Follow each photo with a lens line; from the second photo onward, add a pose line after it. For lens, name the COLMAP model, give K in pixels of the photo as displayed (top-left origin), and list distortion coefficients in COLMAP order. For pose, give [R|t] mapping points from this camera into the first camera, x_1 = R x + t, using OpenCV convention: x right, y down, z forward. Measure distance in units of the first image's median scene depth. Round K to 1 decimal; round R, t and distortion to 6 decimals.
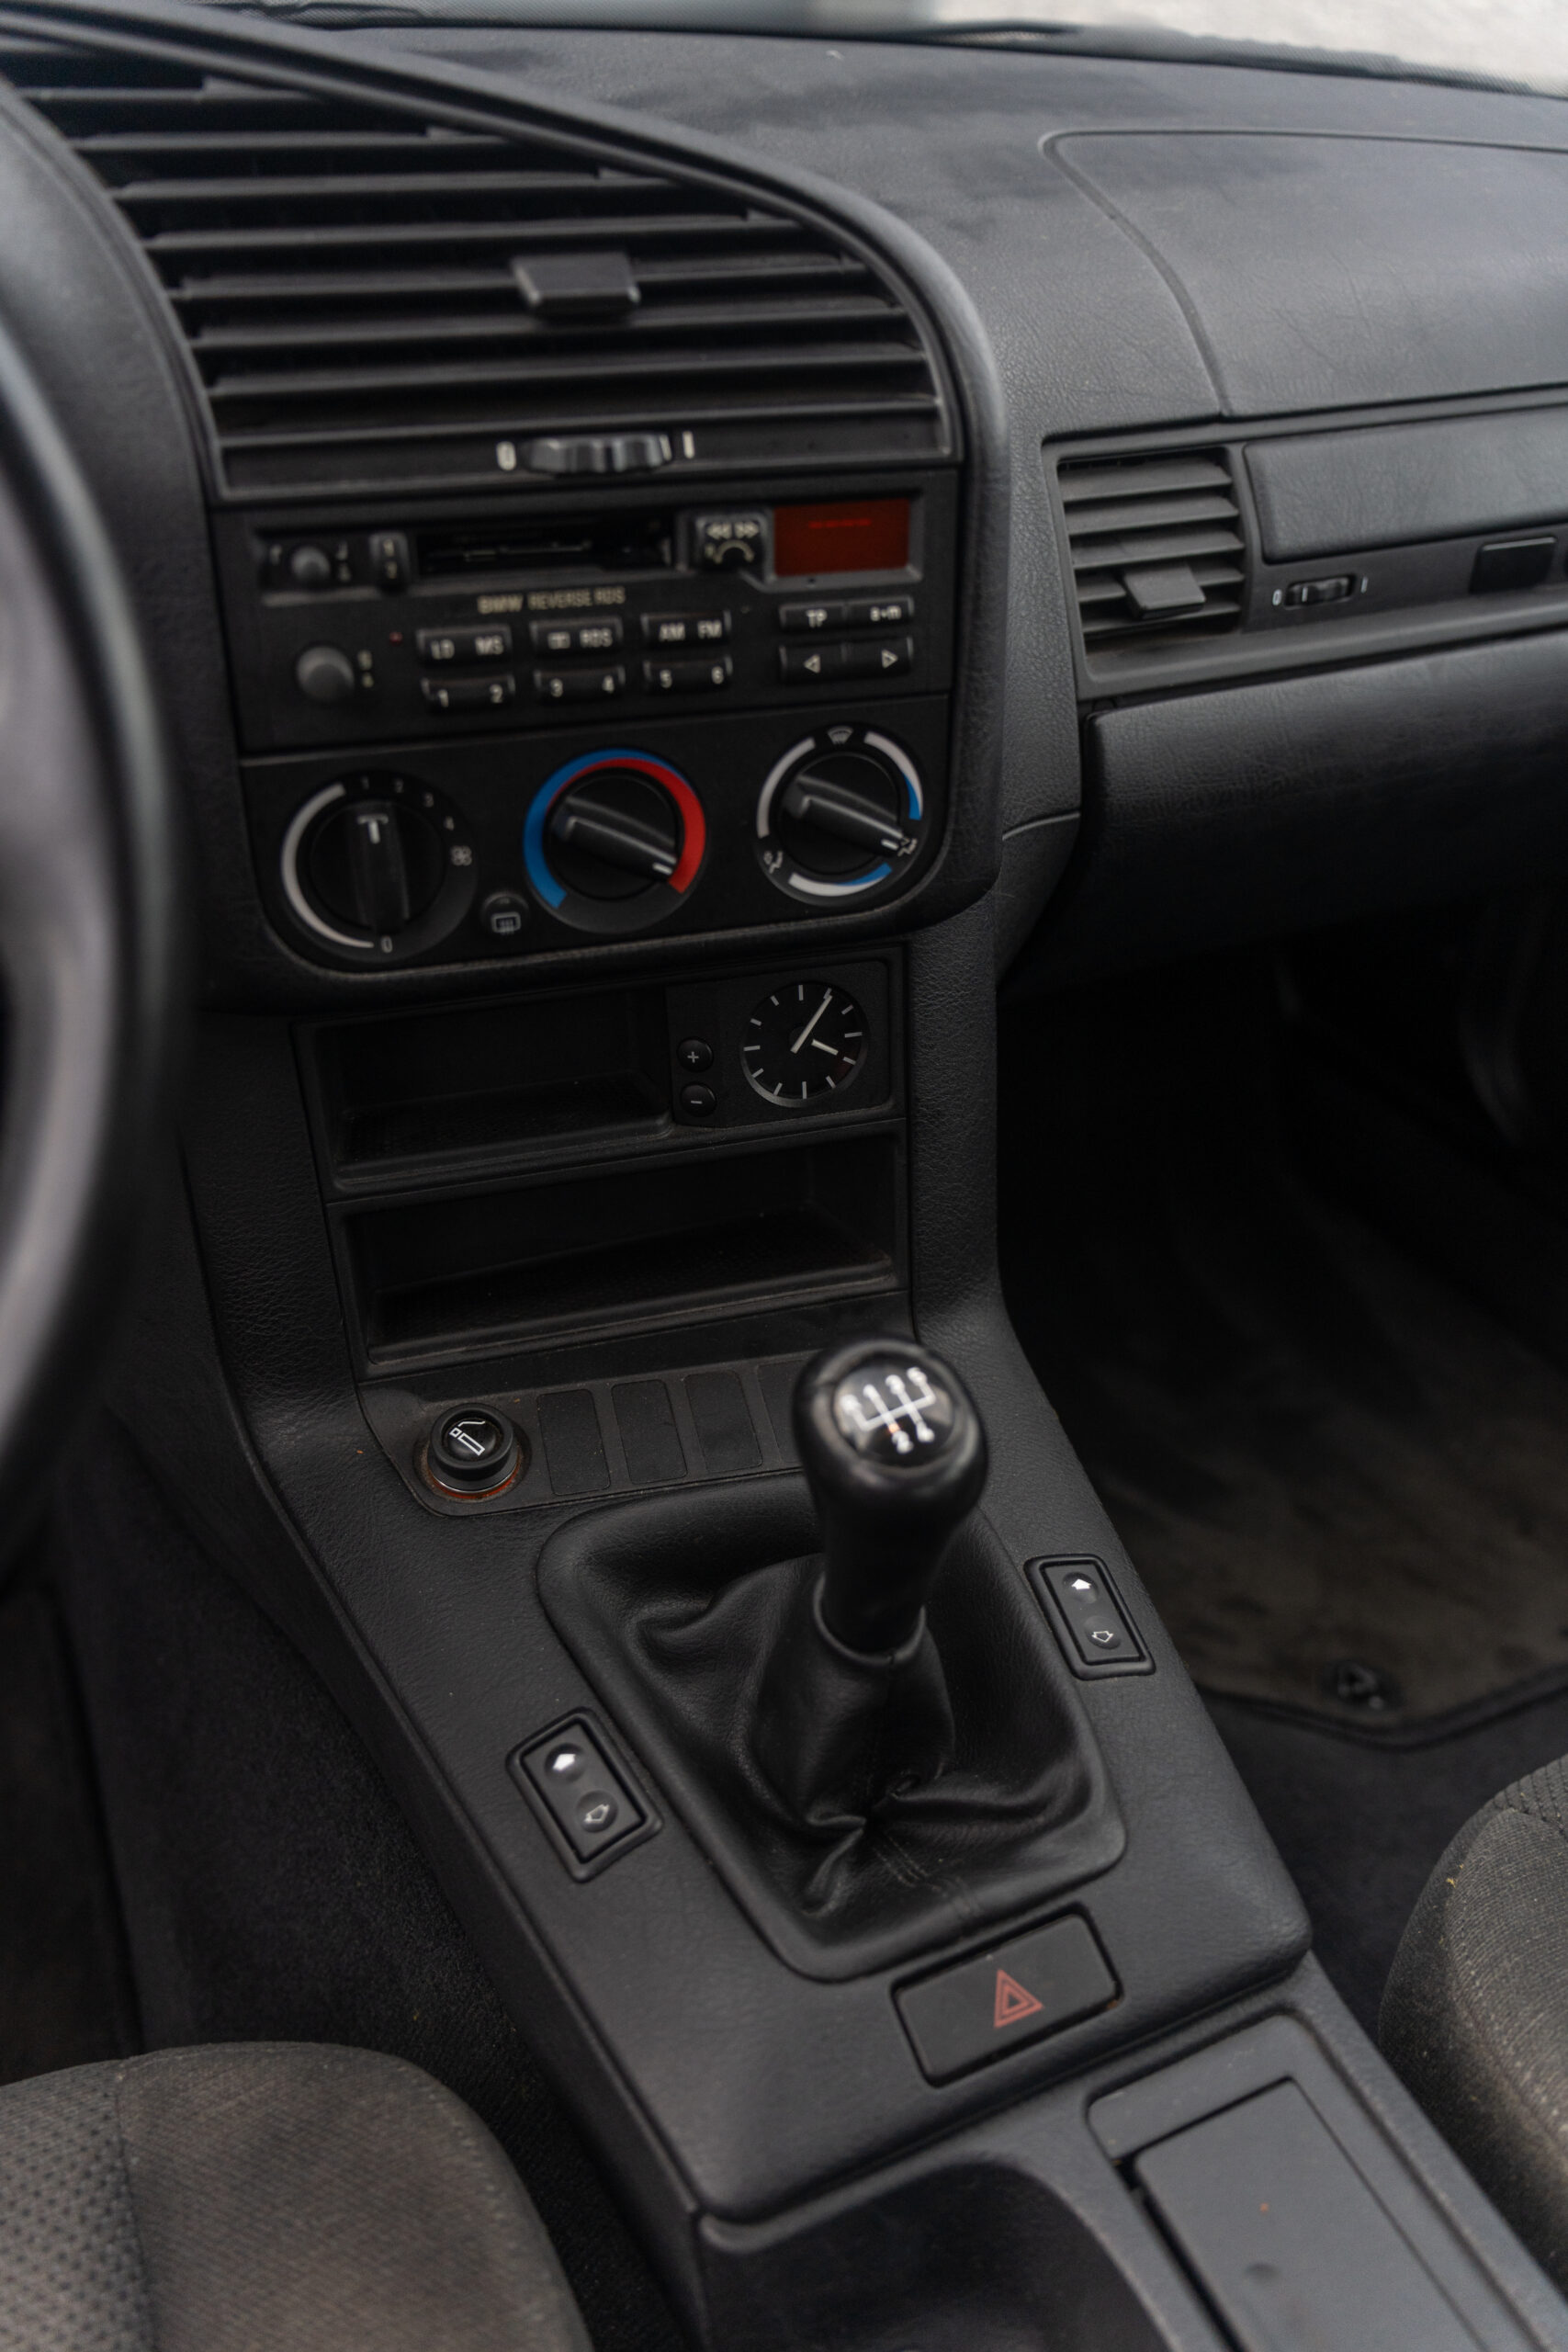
lens RADIAL K [[1853.6, 0, 784.0], [0, 1853.6, 1176.0], [0, 0, 1]] dist [-0.013372, -0.003502]
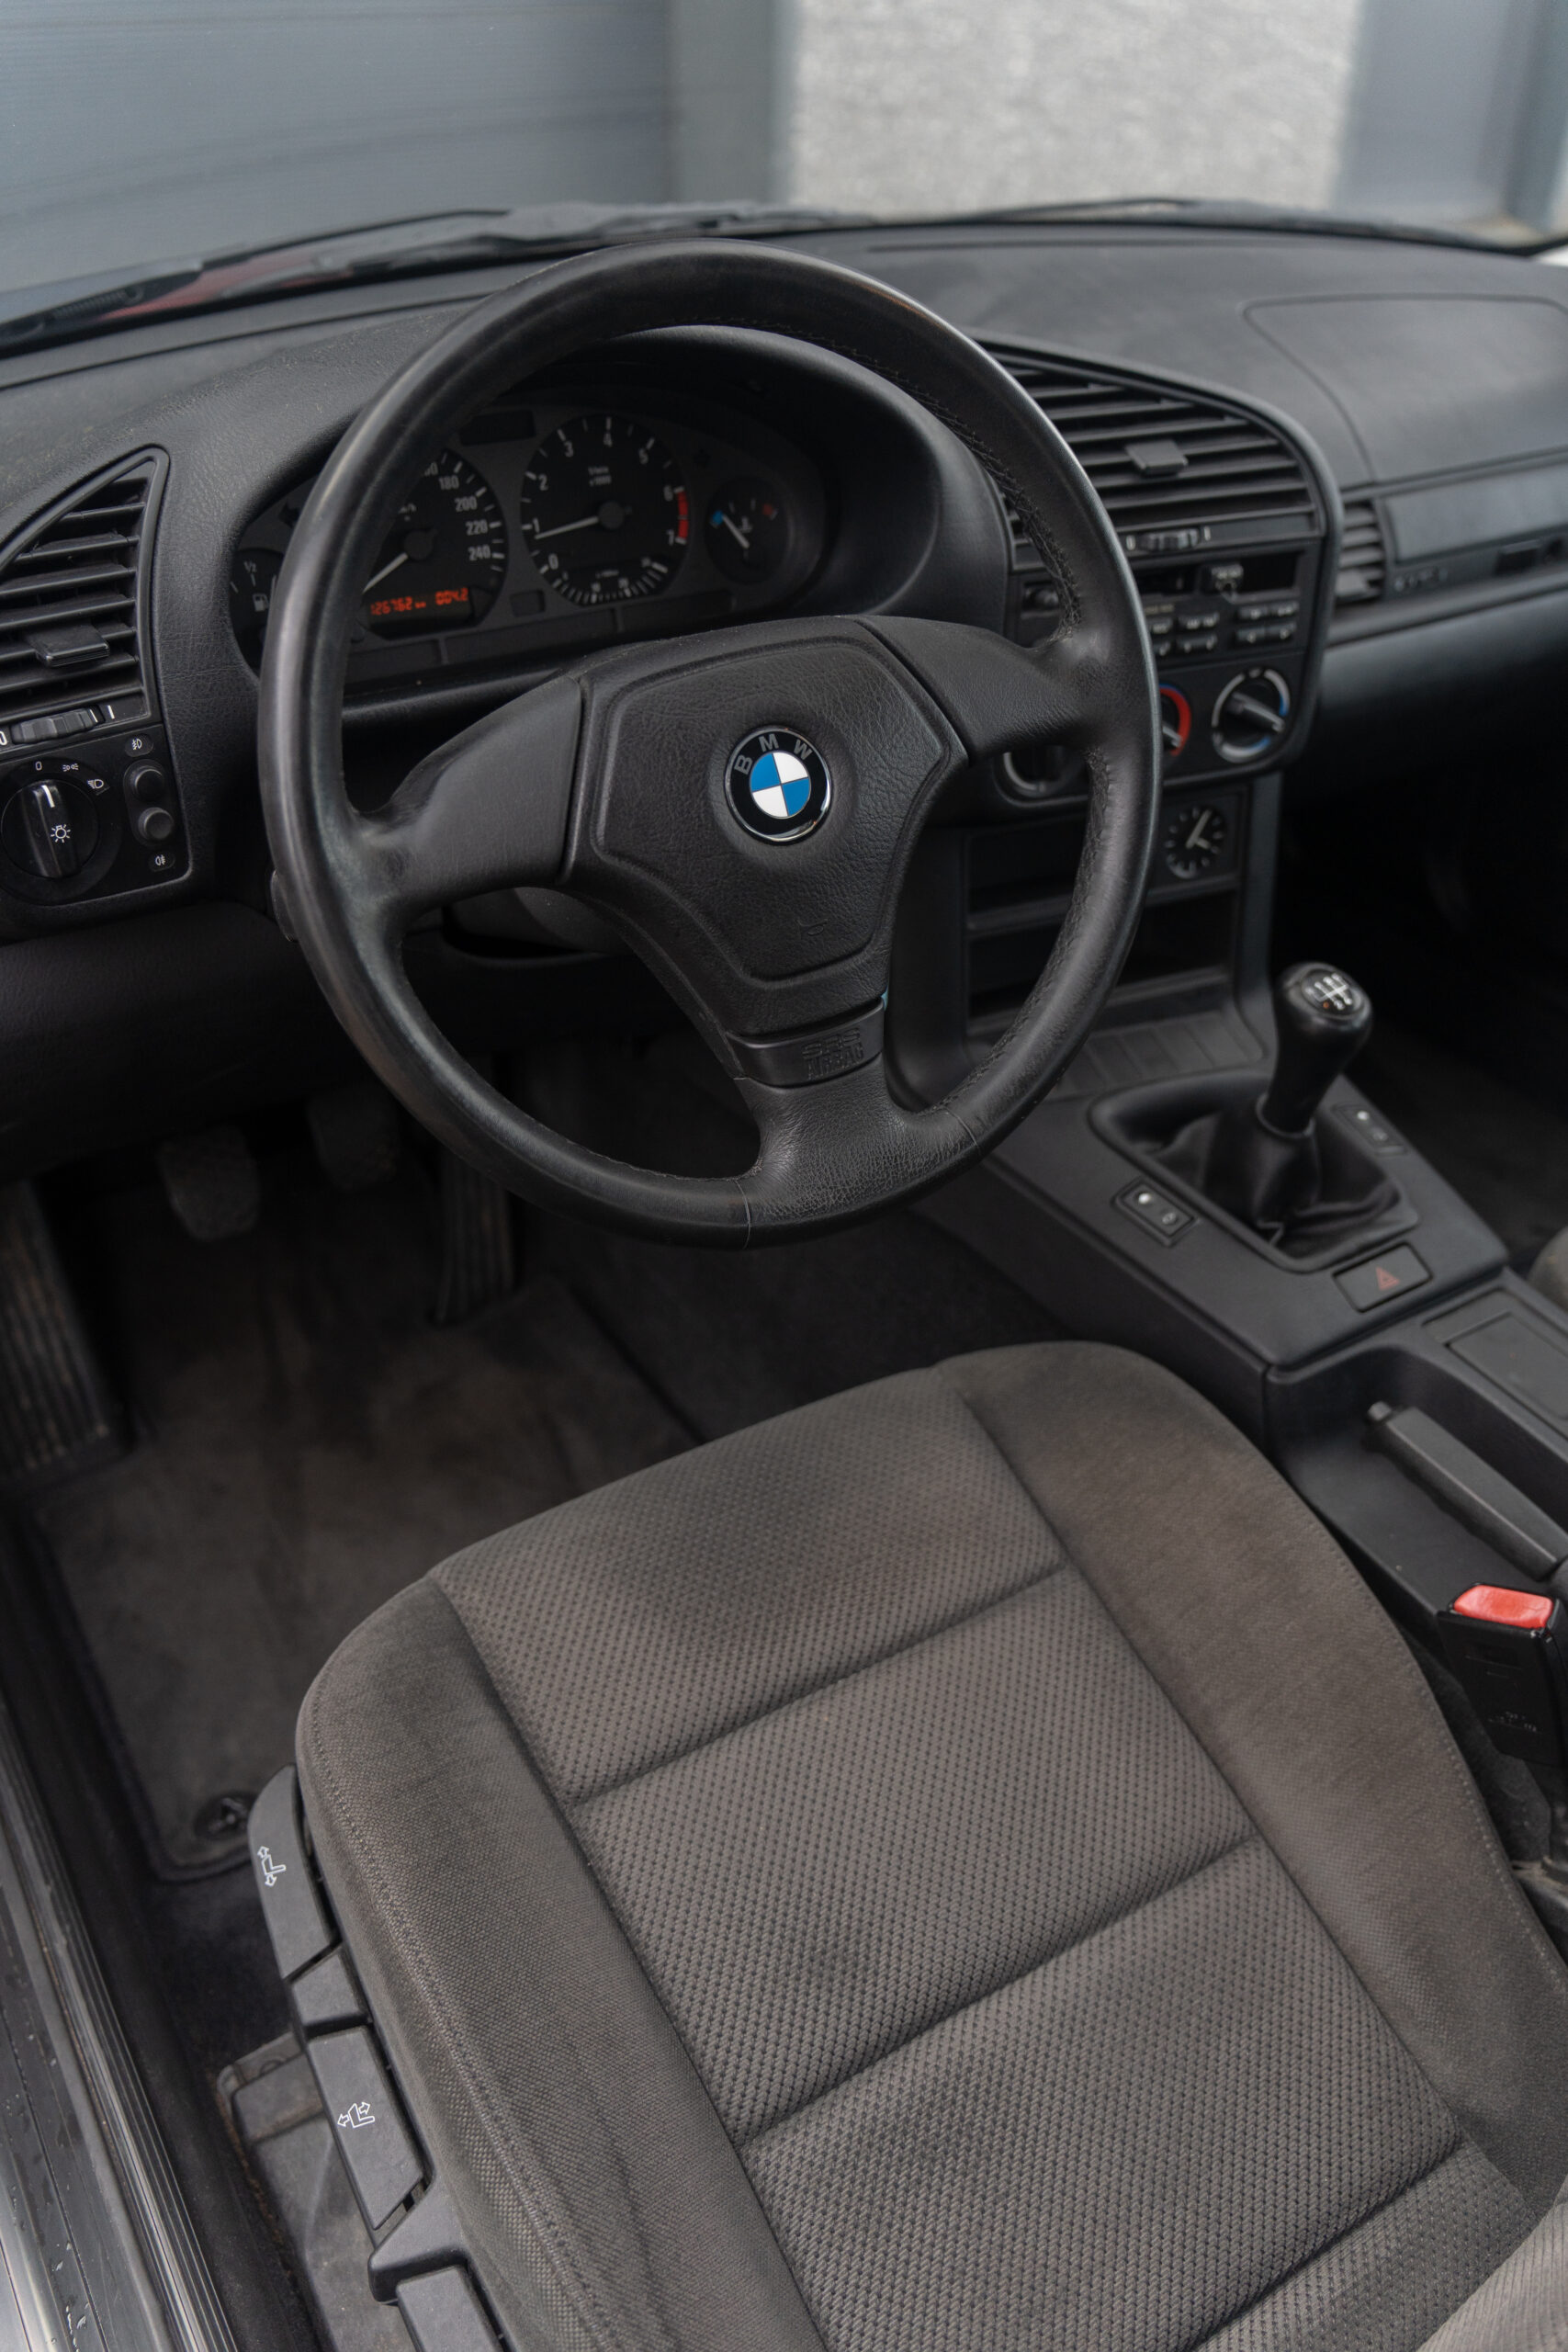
lens RADIAL K [[1853.6, 0, 784.0], [0, 1853.6, 1176.0], [0, 0, 1]] dist [-0.013372, -0.003502]
pose [[0.992866, -0.061150, 0.102360, -0.711771], [0.057395, 0.997580, 0.039236, 0.194730], [-0.104512, -0.033081, 0.993973, -0.942931]]
